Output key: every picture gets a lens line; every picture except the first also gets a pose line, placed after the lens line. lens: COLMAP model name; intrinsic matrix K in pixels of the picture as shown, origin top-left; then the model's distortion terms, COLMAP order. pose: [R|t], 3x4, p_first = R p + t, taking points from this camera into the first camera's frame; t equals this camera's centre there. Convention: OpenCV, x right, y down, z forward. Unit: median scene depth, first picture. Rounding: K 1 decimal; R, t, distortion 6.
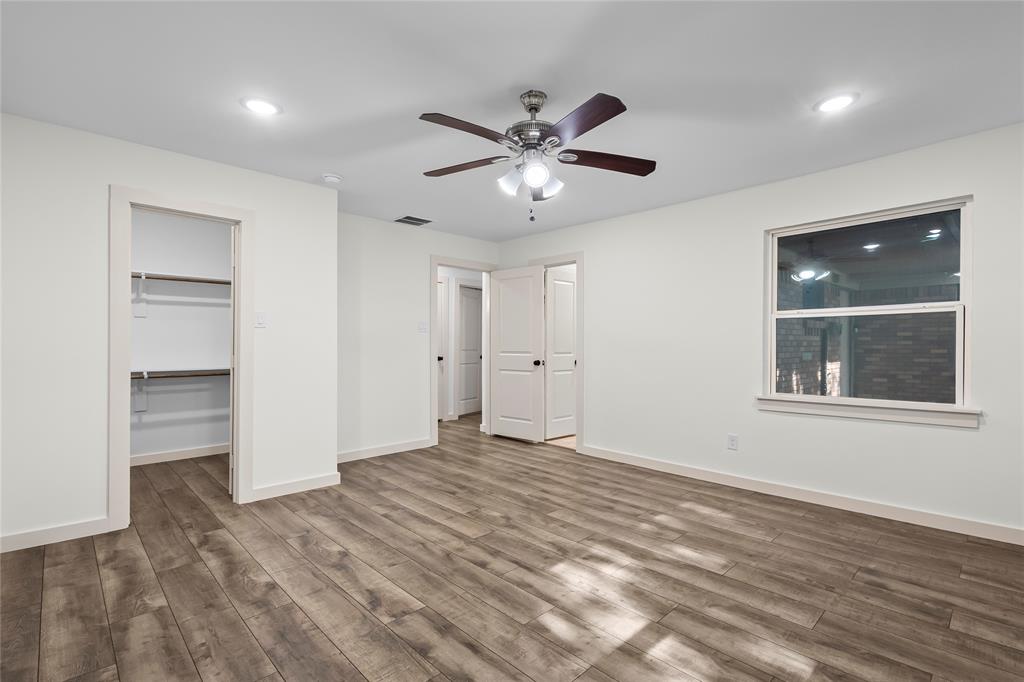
lens RADIAL K [[472.2, 0, 513.3], [0, 472.2, 342.5], [0, 0, 1]] dist [0.002305, 0.000209]
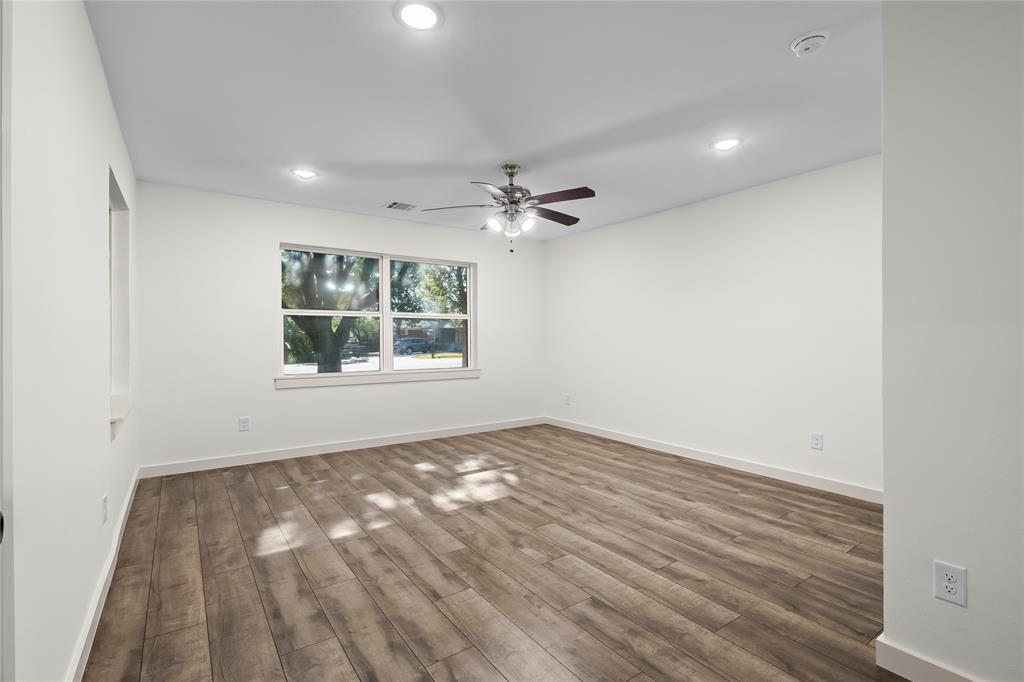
lens RADIAL K [[472.2, 0, 513.0], [0, 472.2, 339.5], [0, 0, 1]] dist [0.002305, 0.000209]
pose [[-0.989770, -0.000077, 0.142671, -0.138809], [0.000031, 1.000000, 0.000757, 0.006378], [-0.142671, 0.000754, -0.989770, 1.988593]]
